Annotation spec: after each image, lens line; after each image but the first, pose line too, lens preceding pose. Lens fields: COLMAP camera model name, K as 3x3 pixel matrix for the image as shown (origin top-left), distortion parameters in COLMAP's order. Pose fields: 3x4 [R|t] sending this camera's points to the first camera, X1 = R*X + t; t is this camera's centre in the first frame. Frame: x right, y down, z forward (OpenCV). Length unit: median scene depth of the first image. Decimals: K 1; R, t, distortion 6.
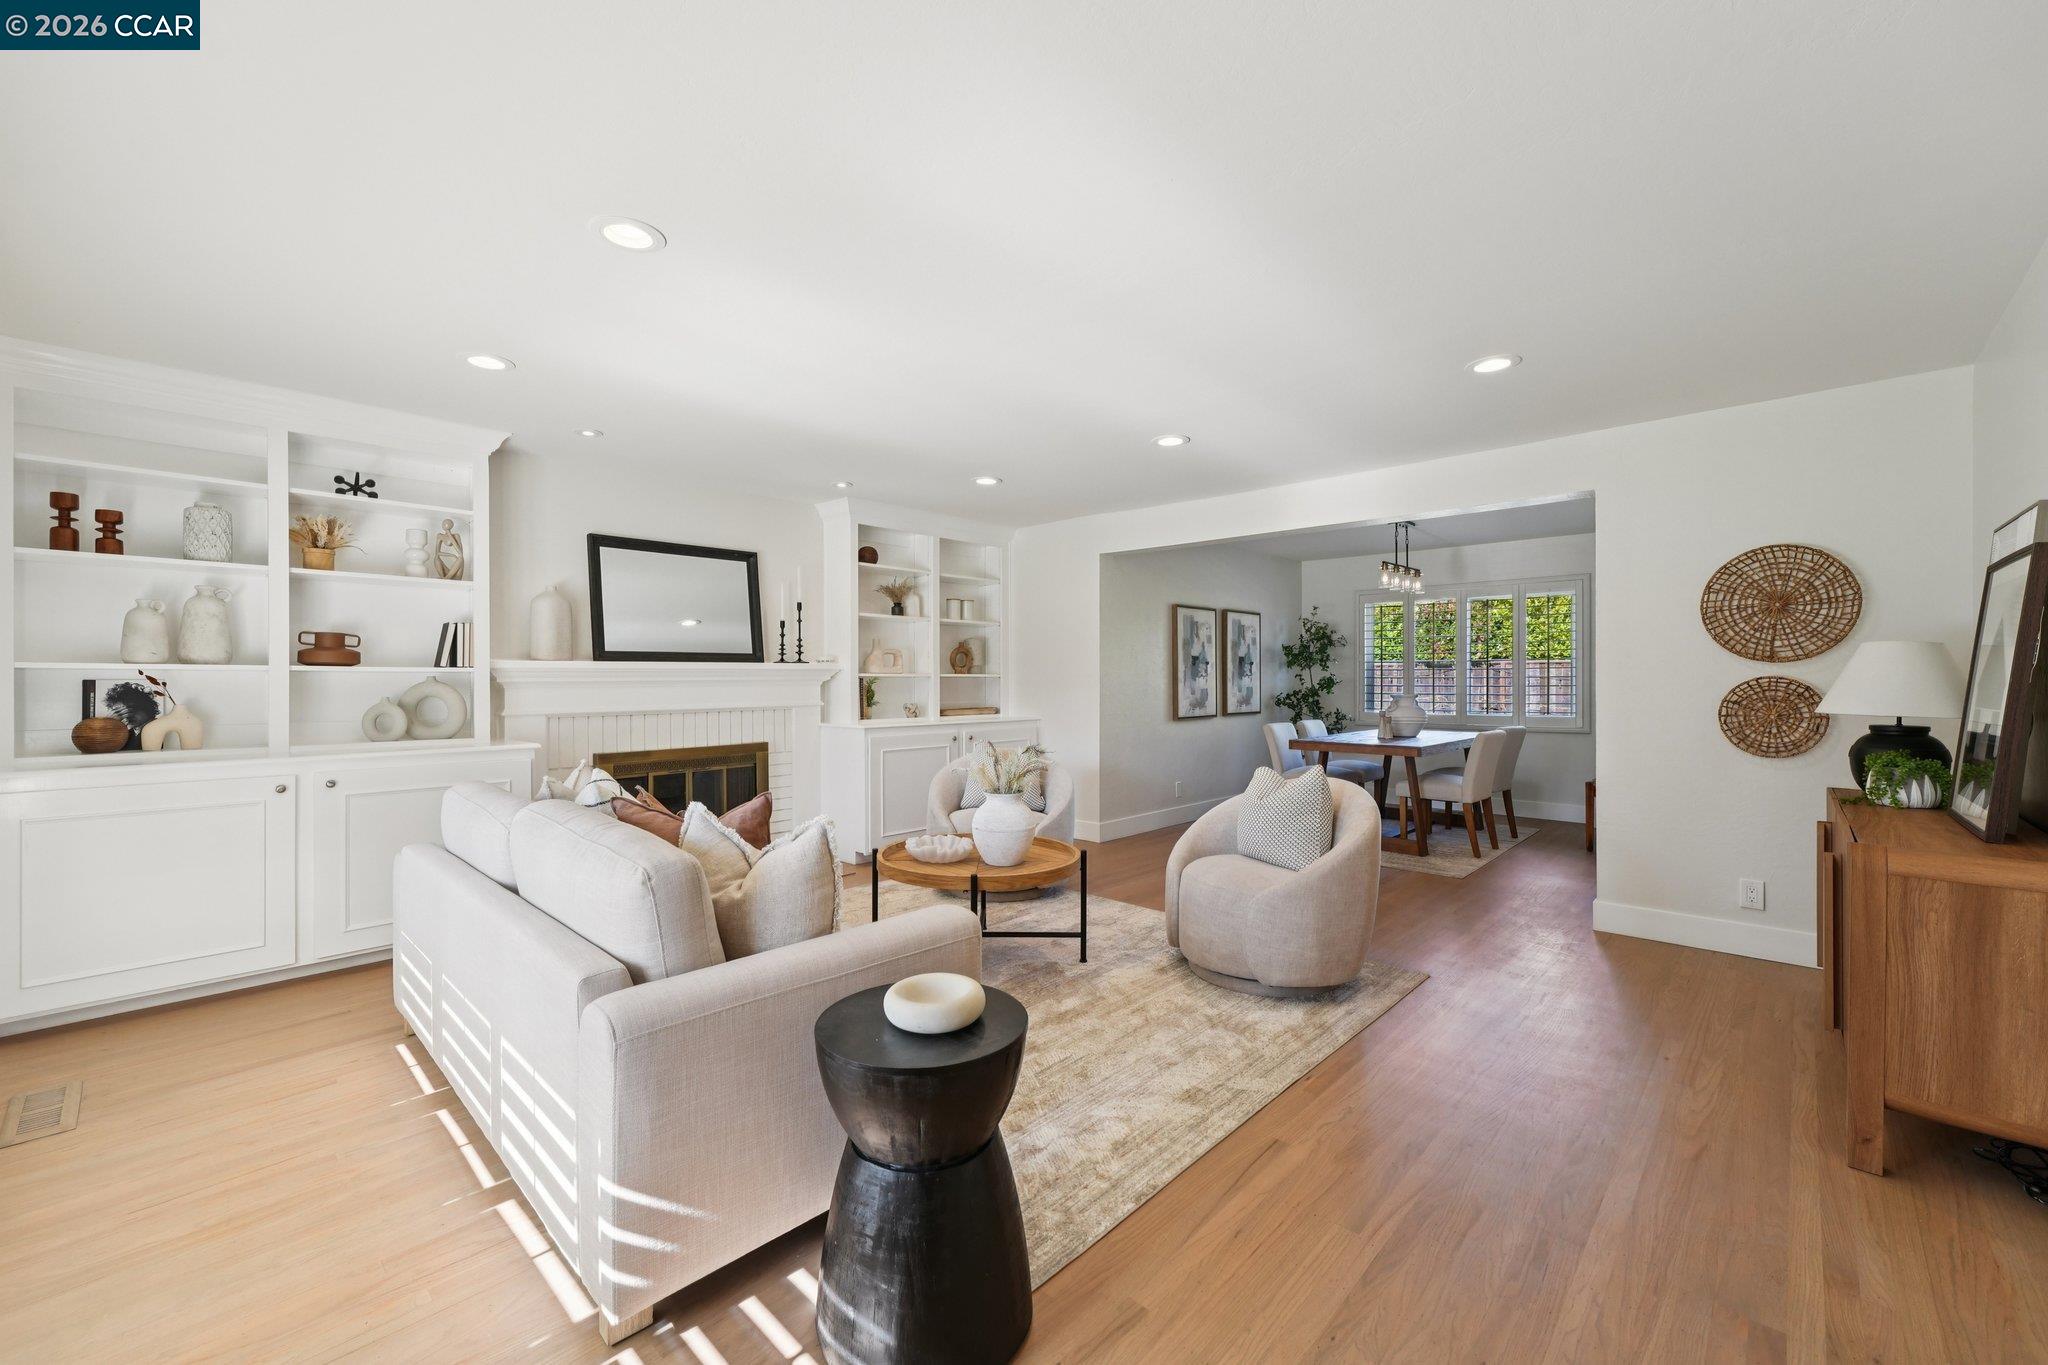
lens RADIAL K [[824.6, 0, 1021.8], [0, 824.6, 684.9], [0, 0, 1]] dist [0.000246, 0.000112]
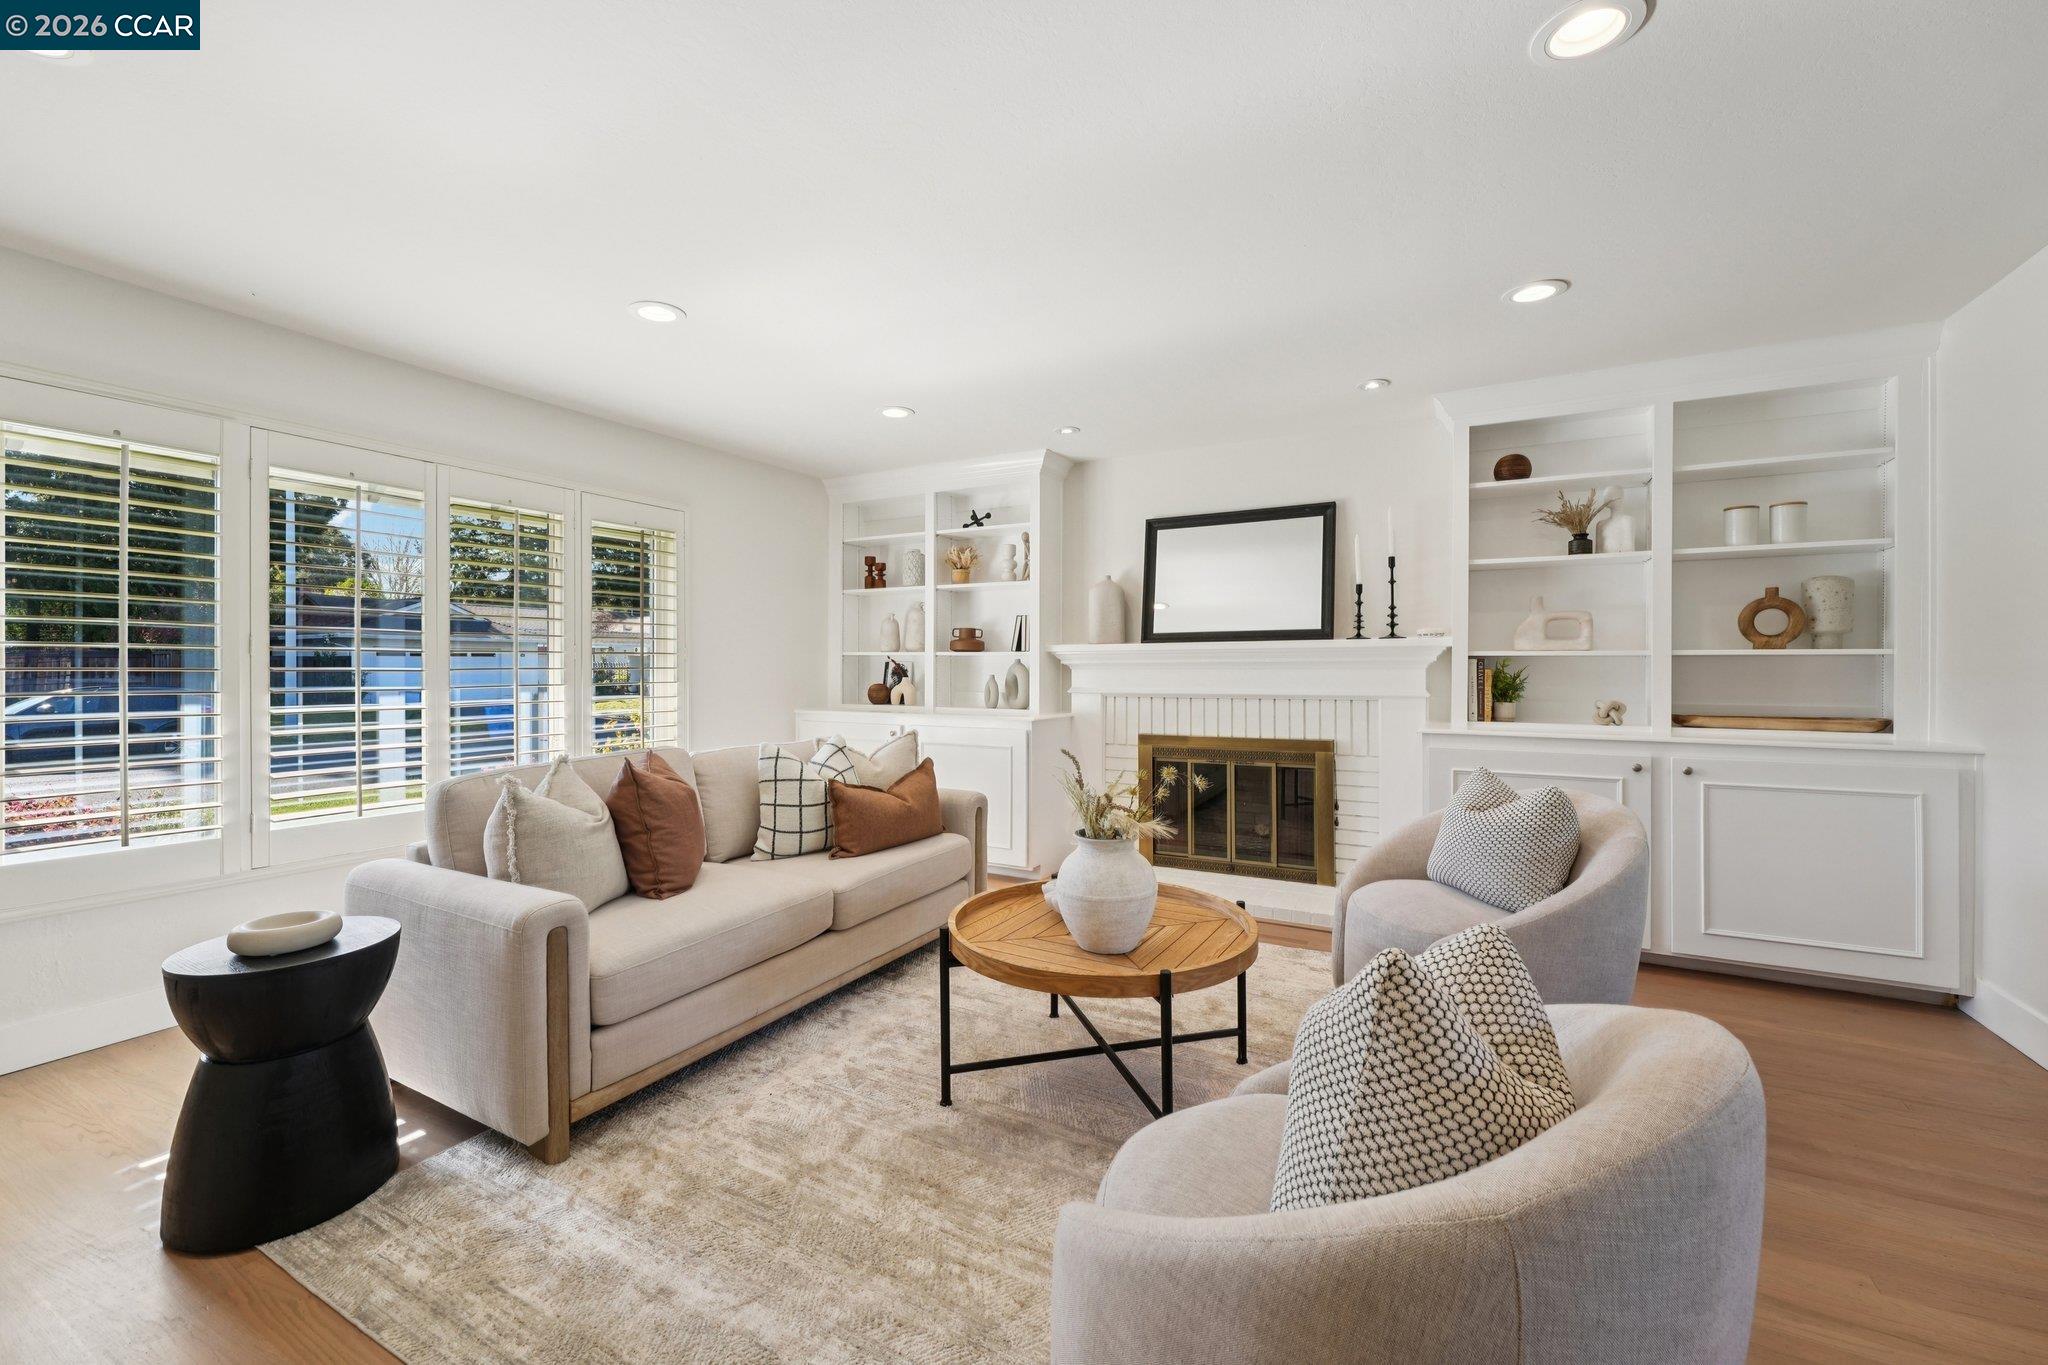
lens RADIAL K [[824.6, 0, 1016.3], [0, 824.6, 661.5], [0, 0, 1]] dist [0.000246, 0.000112]
pose [[0.250429, -0.004228, -0.968126, 0.399338], [-0.007043, 0.999956, -0.006189, 0.001222], [0.968109, 0.008368, 0.250388, 0.538793]]
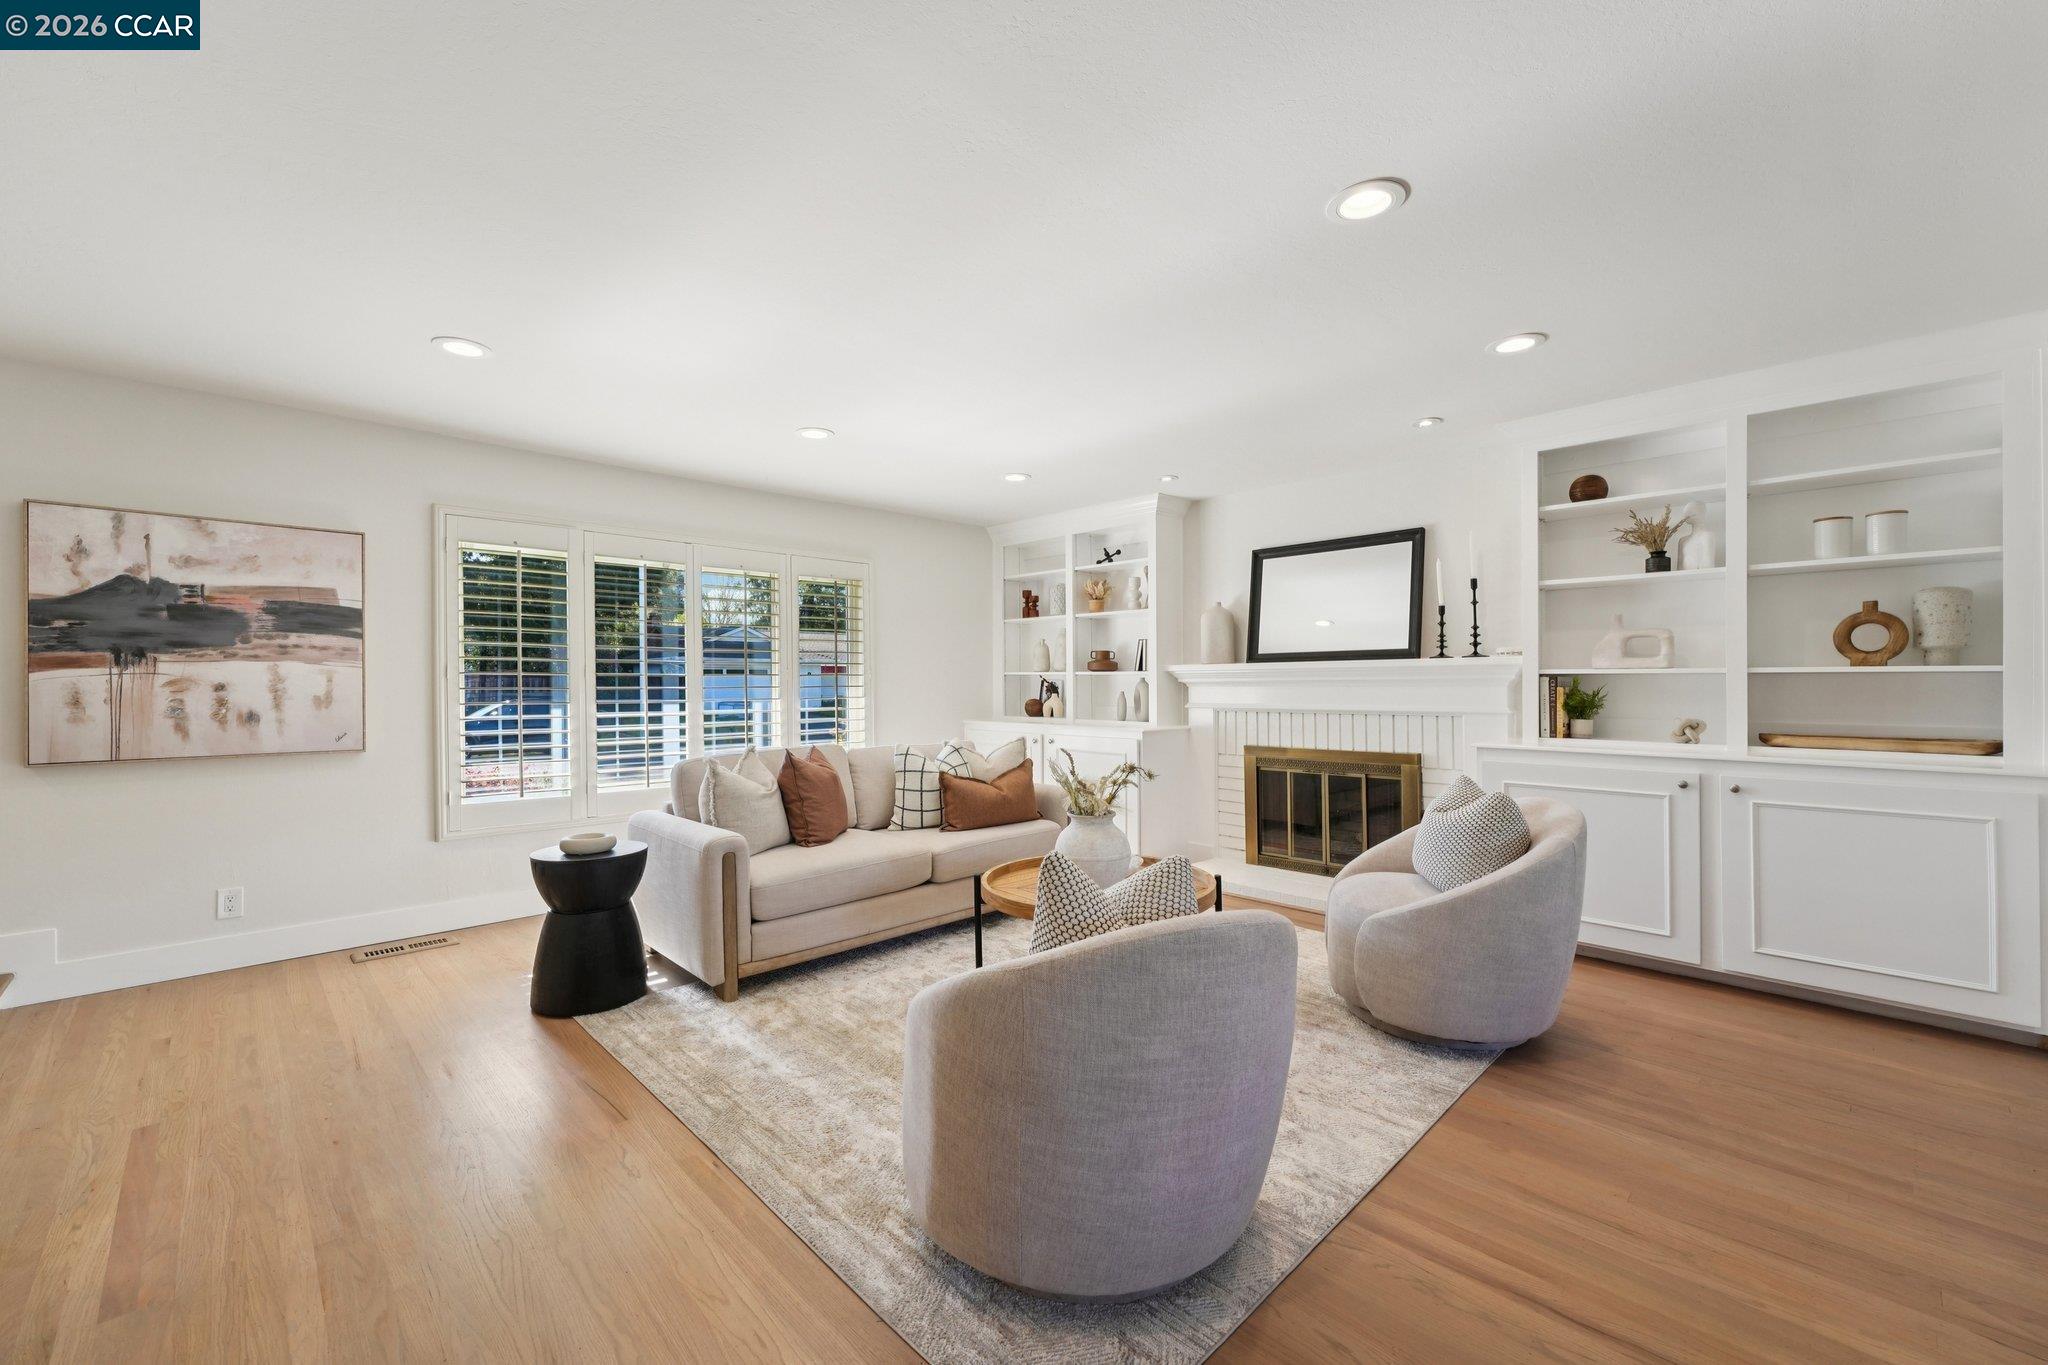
lens RADIAL K [[824.6, 0, 1018.2], [0, 824.6, 680.9], [0, 0, 1]] dist [0.000246, 0.000112]
pose [[-0.048652, 0.000844, -0.998815, 0.573997], [-0.004195, 0.999991, 0.001049, -0.003805], [0.998807, 0.004241, -0.048648, 0.674659]]
